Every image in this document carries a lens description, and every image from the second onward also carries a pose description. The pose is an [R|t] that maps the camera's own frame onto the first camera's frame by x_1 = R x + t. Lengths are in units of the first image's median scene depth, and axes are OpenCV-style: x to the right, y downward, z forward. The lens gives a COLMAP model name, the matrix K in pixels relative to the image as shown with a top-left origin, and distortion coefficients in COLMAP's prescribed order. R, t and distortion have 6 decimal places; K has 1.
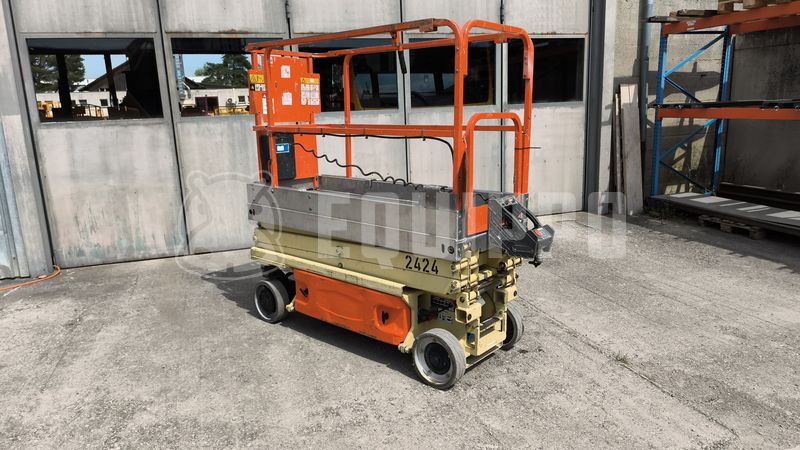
lens RADIAL K [[552.9, 0, 400.1], [0, 552.9, 220.8], [0, 0, 1]] dist [0.026619, -0.039586]
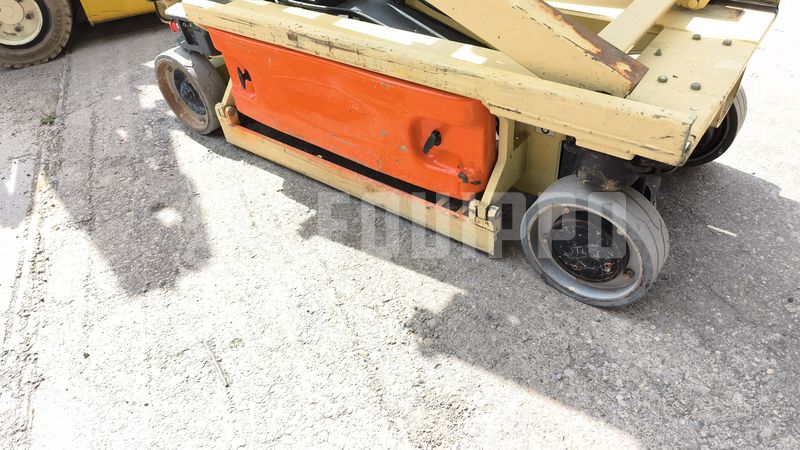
lens RADIAL K [[552.9, 0, 395.2], [0, 552.9, 225.4], [0, 0, 1]] dist [0.026619, -0.039586]
pose [[-0.993194, 0.112604, 0.029759, -0.027397], [0.091736, 0.598886, 0.795563, -0.148969], [0.071761, 0.792878, -0.605140, 1.282568]]
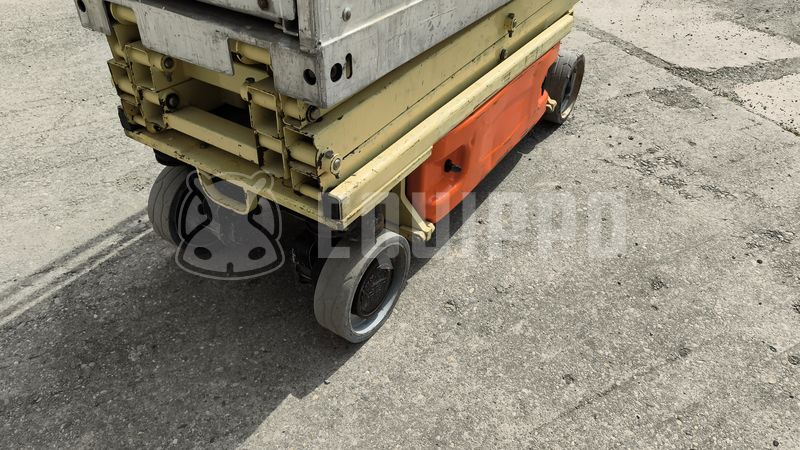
lens RADIAL K [[552.9, 0, 399.1], [0, 552.9, 225.1], [0, 0, 1]] dist [0.026619, -0.039586]
pose [[-0.133513, -0.606542, 0.783761, -0.499981], [0.178403, 0.763212, 0.621031, -0.111838], [-0.974857, 0.222741, 0.006310, 0.956775]]
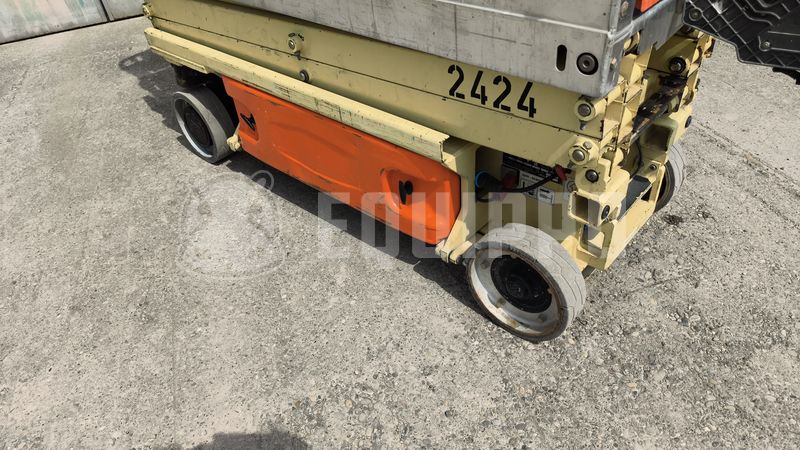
lens RADIAL K [[552.9, 0, 398.3], [0, 552.9, 223.0], [0, 0, 1]] dist [0.026619, -0.039586]
pose [[0.997479, -0.041671, -0.057437, -0.005970], [0.063613, 0.883785, 0.463548, -0.018134], [0.031445, -0.466033, 0.884208, 0.450396]]
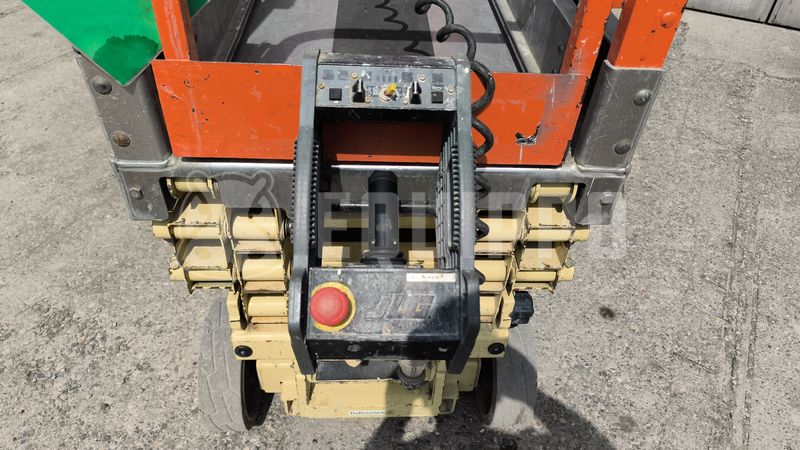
lens RADIAL K [[552.9, 0, 400.4], [0, 552.9, 231.3], [0, 0, 1]] dist [0.026619, -0.039586]
pose [[0.680843, 0.523485, -0.512266, 0.246060], [-0.197335, 0.804650, 0.559998, -0.079845], [0.705345, -0.280183, 0.651142, 0.627000]]
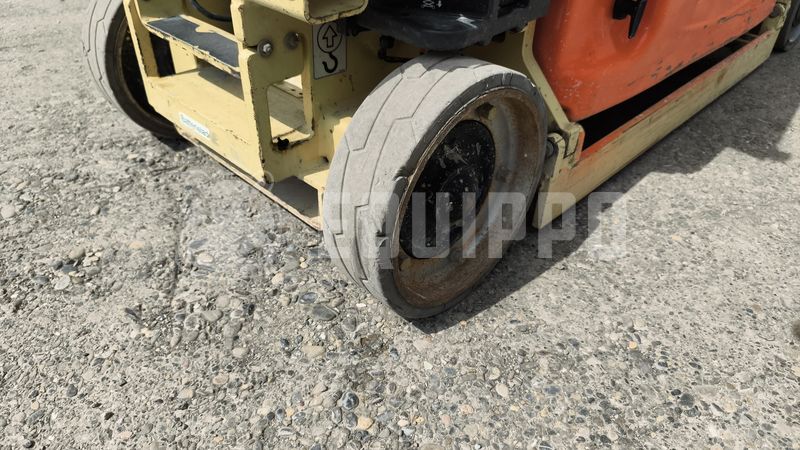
lens RADIAL K [[552.9, 0, 403.9], [0, 552.9, 230.7], [0, 0, 1]] dist [0.026619, -0.039586]
pose [[-0.065812, 0.608038, -0.791175, 0.295658], [-0.223781, 0.763703, 0.605540, 0.072262], [0.972415, 0.216902, 0.085807, 0.845668]]
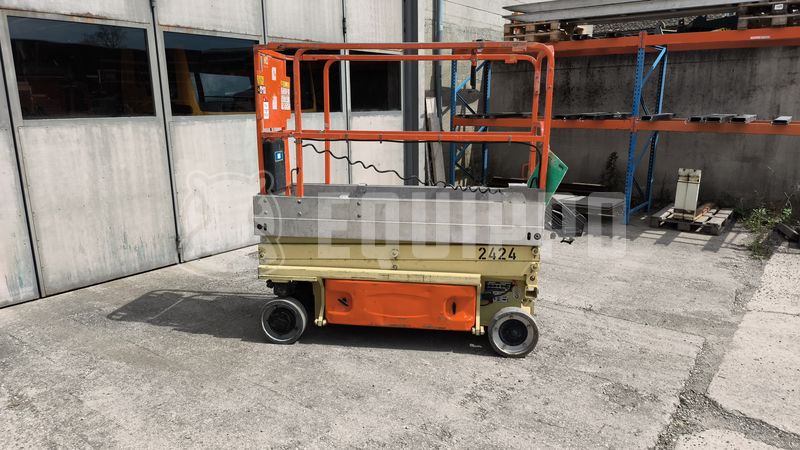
lens RADIAL K [[552.9, 0, 399.8], [0, 552.9, 222.2], [0, 0, 1]] dist [0.026619, -0.039586]
pose [[0.831665, -0.087478, 0.548344, -0.558538], [0.091689, 0.995592, 0.019765, -0.019498], [-0.547655, 0.033839, 0.836020, 0.114206]]
